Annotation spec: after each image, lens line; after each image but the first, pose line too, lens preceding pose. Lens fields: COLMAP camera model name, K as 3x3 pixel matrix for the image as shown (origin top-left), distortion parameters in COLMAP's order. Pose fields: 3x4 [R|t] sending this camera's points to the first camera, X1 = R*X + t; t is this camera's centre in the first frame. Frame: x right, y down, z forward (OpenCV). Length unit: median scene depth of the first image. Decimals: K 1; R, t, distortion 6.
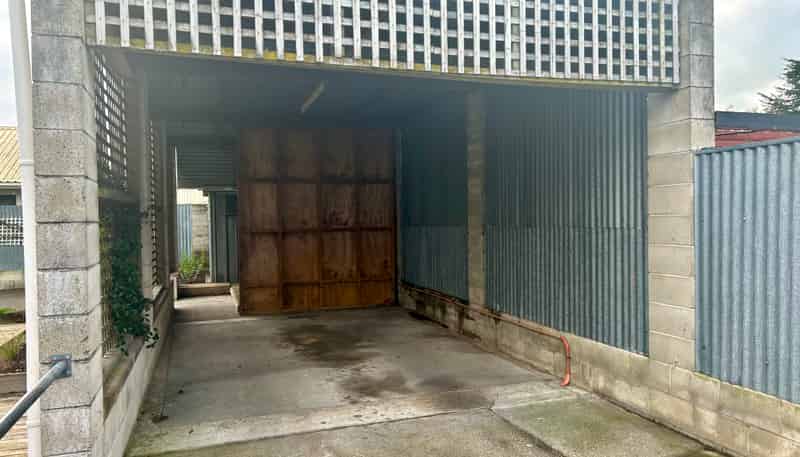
lens RADIAL K [[602.0, 0, 400.0], [0, 602.0, 228.5], [0, 0, 1]] dist [0.030914, -0.002581]
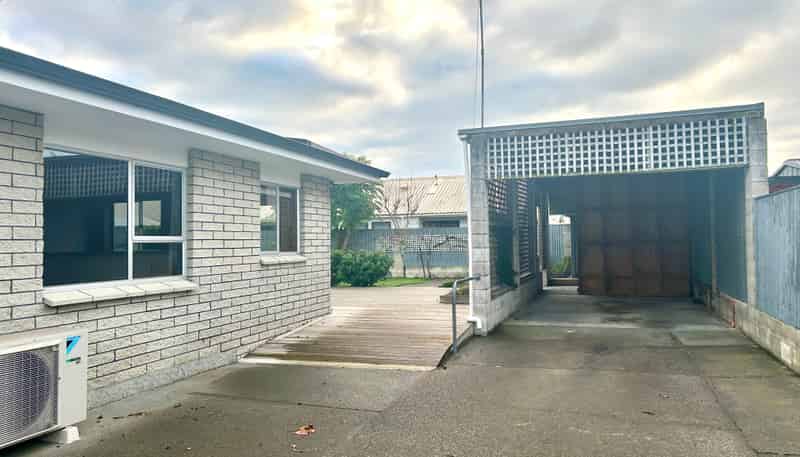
lens RADIAL K [[602.0, 0, 400.0], [0, 602.0, 228.5], [0, 0, 1]] dist [0.030914, -0.002581]
pose [[0.793502, -0.013287, -0.608423, 0.837480], [-0.004514, 0.999606, -0.027717, 0.039501], [0.608551, 0.024740, 0.793129, -1.414498]]
